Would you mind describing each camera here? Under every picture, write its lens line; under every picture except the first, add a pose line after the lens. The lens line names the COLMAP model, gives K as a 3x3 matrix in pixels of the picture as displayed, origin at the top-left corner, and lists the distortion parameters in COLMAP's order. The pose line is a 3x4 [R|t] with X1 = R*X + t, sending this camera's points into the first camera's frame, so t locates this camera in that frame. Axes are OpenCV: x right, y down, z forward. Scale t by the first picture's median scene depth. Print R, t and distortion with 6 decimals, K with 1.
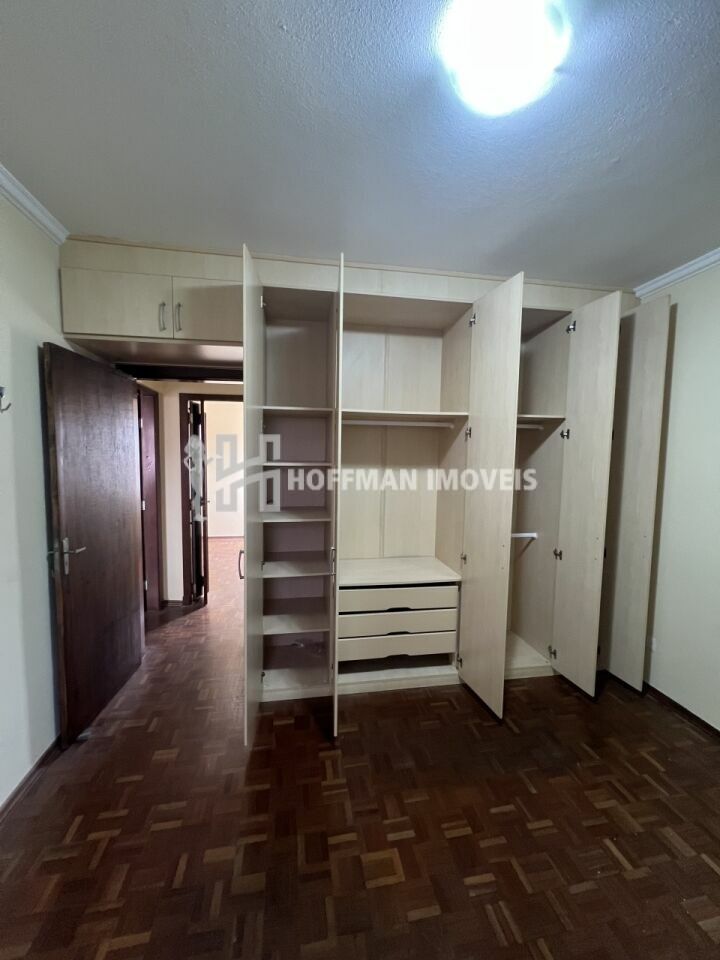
lens RADIAL K [[381.0, 0, 358.4], [0, 381.0, 477.8], [0, 0, 1]] dist [-0.004252, -0.000148]
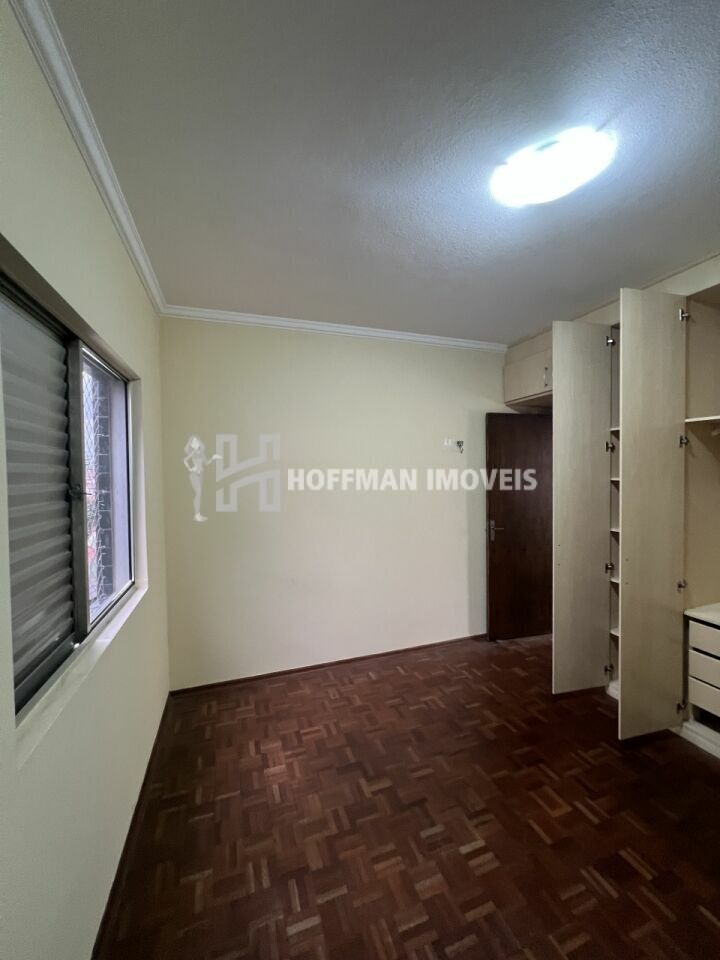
lens RADIAL K [[381.0, 0, 364.2], [0, 381.0, 480.1], [0, 0, 1]] dist [-0.004252, -0.000148]
pose [[0.169958, 0.000575, -0.985451, 1.078348], [-0.056176, 0.998379, -0.009106, 0.027904], [0.983849, 0.056906, 0.169714, 0.123767]]
